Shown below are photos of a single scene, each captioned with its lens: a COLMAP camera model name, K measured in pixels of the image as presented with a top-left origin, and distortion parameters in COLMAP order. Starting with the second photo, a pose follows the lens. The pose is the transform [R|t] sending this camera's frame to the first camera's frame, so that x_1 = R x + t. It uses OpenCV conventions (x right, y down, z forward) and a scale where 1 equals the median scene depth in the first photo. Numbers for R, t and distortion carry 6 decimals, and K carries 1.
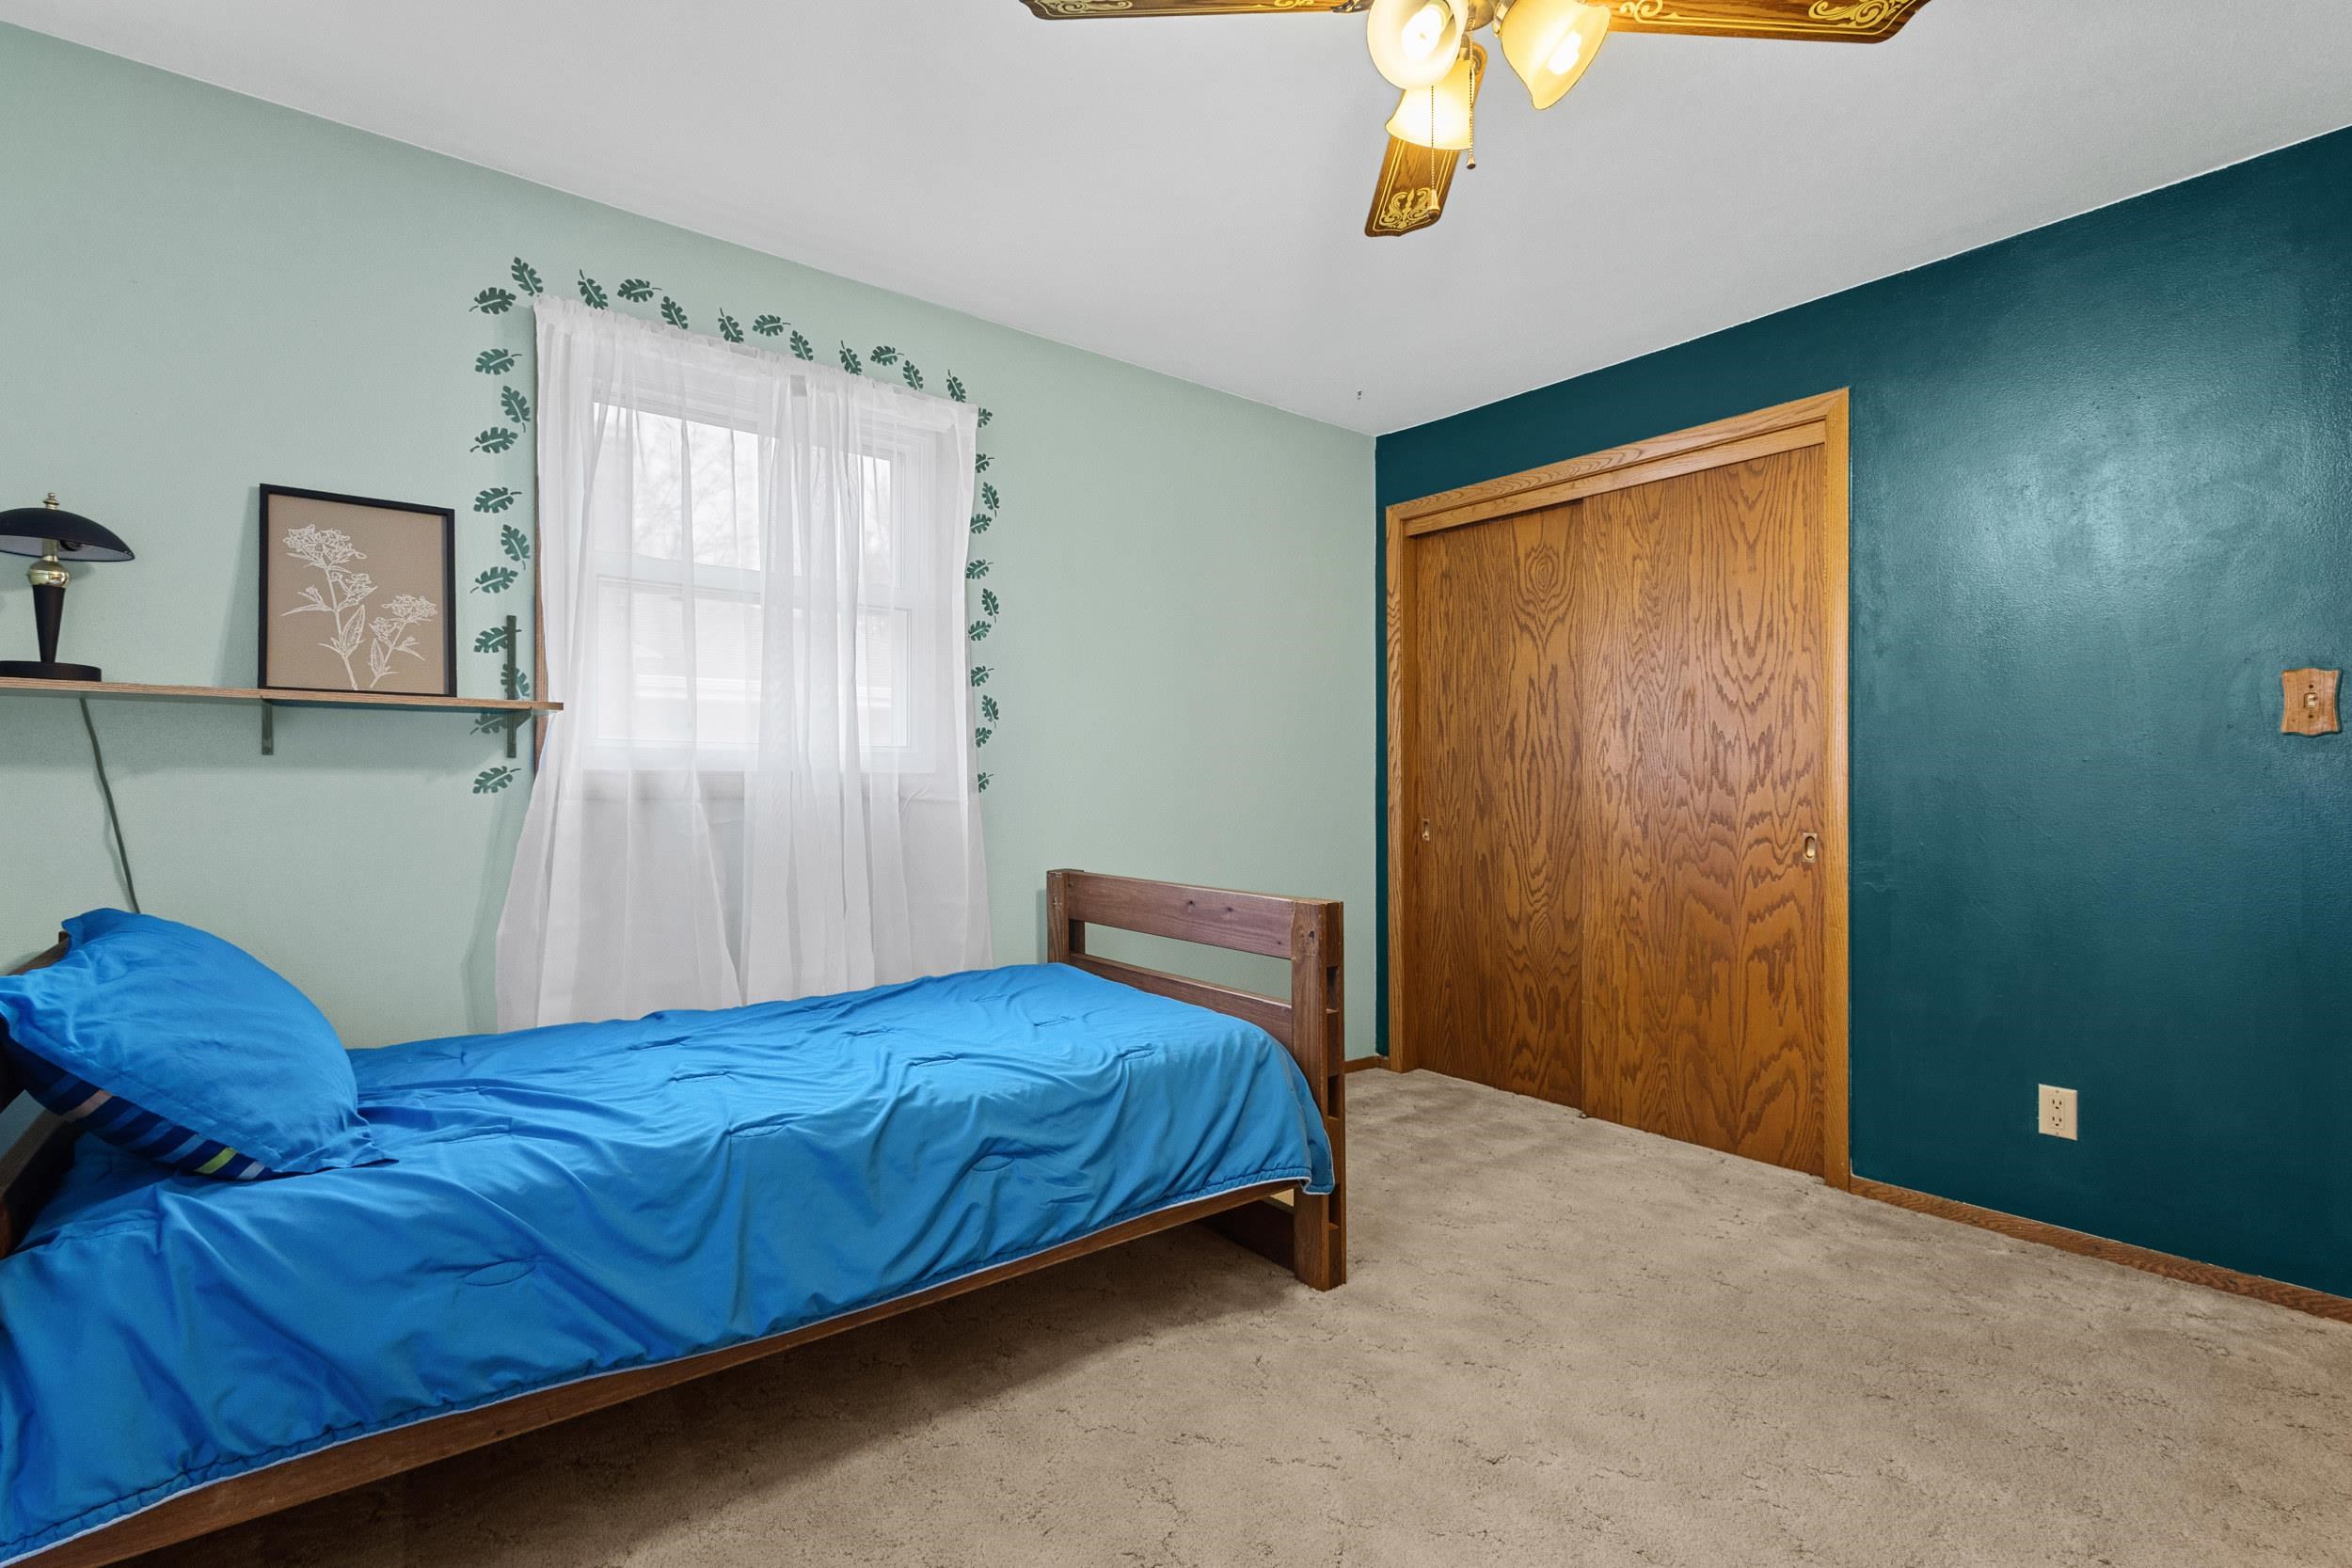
lens RADIAL K [[1070.8, 0, 1160.4], [0, 1070.8, 774.0], [0, 0, 1]] dist [-0.001707, 0.000153]
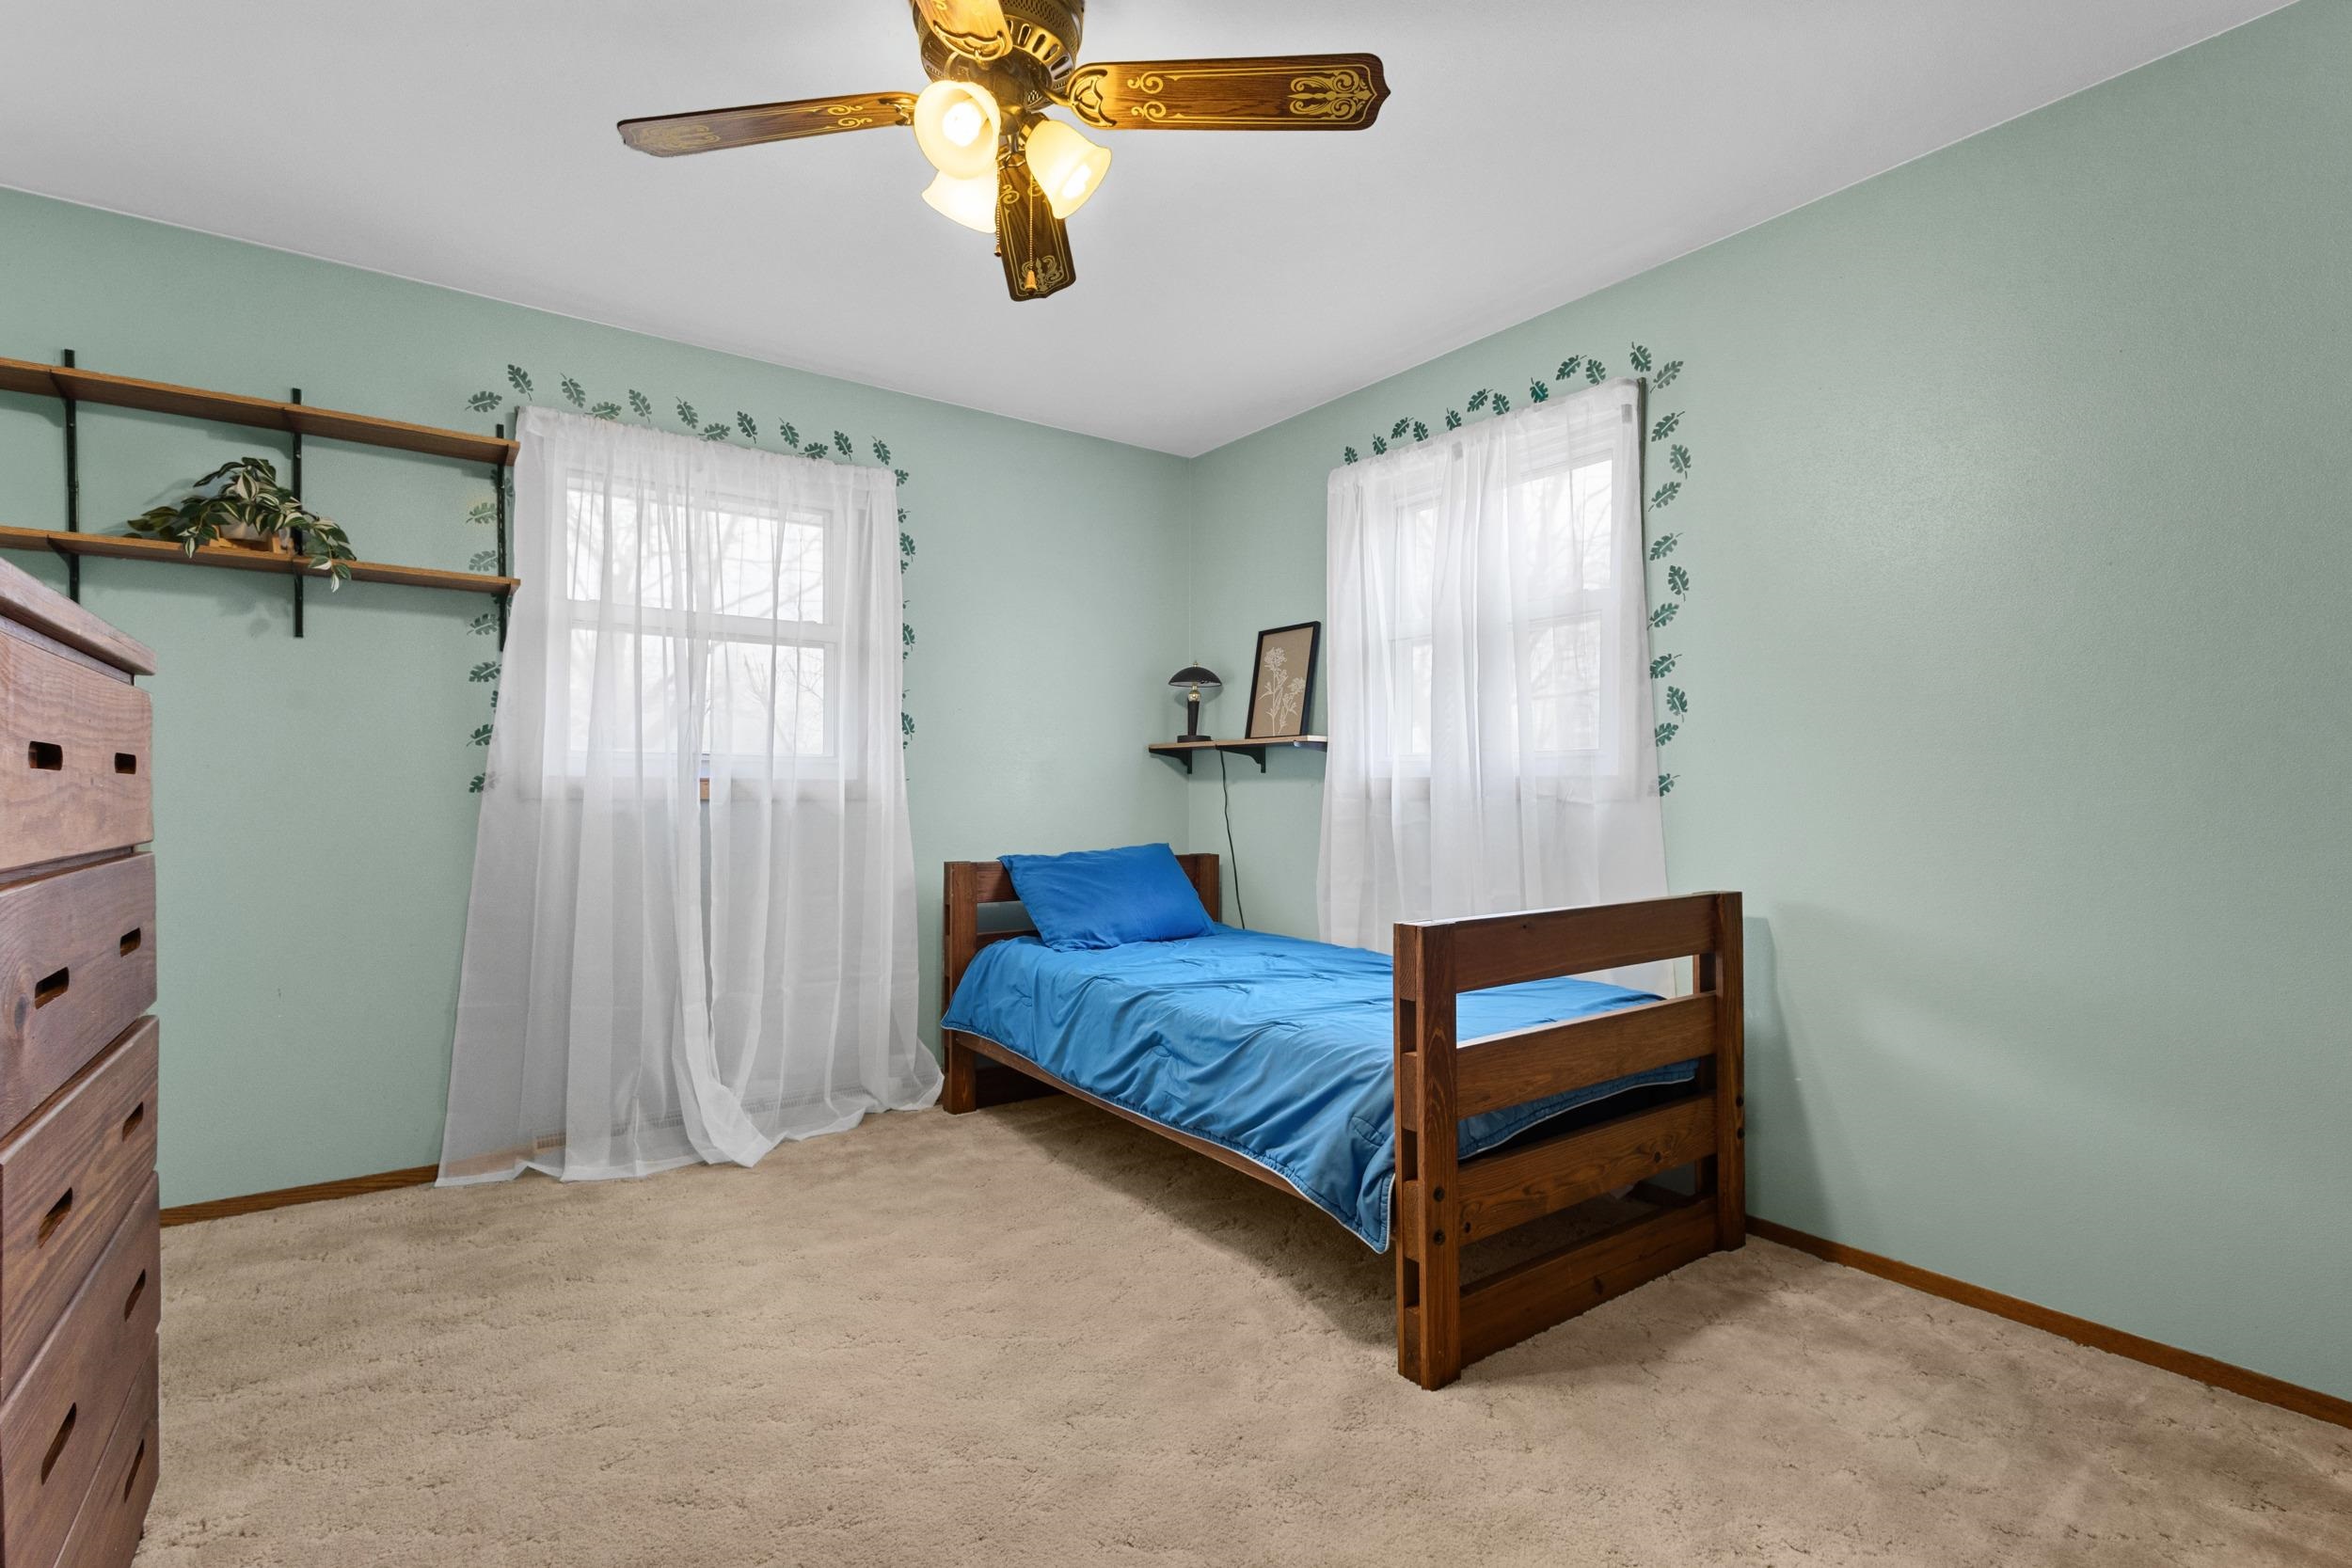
lens RADIAL K [[1070.8, 0, 1160.0], [0, 1070.8, 796.0], [0, 0, 1]] dist [-0.001707, 0.000153]
pose [[-0.037384, 0.004097, -0.999293, 1.041755], [0.011597, 0.999926, 0.003666, 0.012473], [0.999234, -0.011452, -0.037429, 0.859968]]
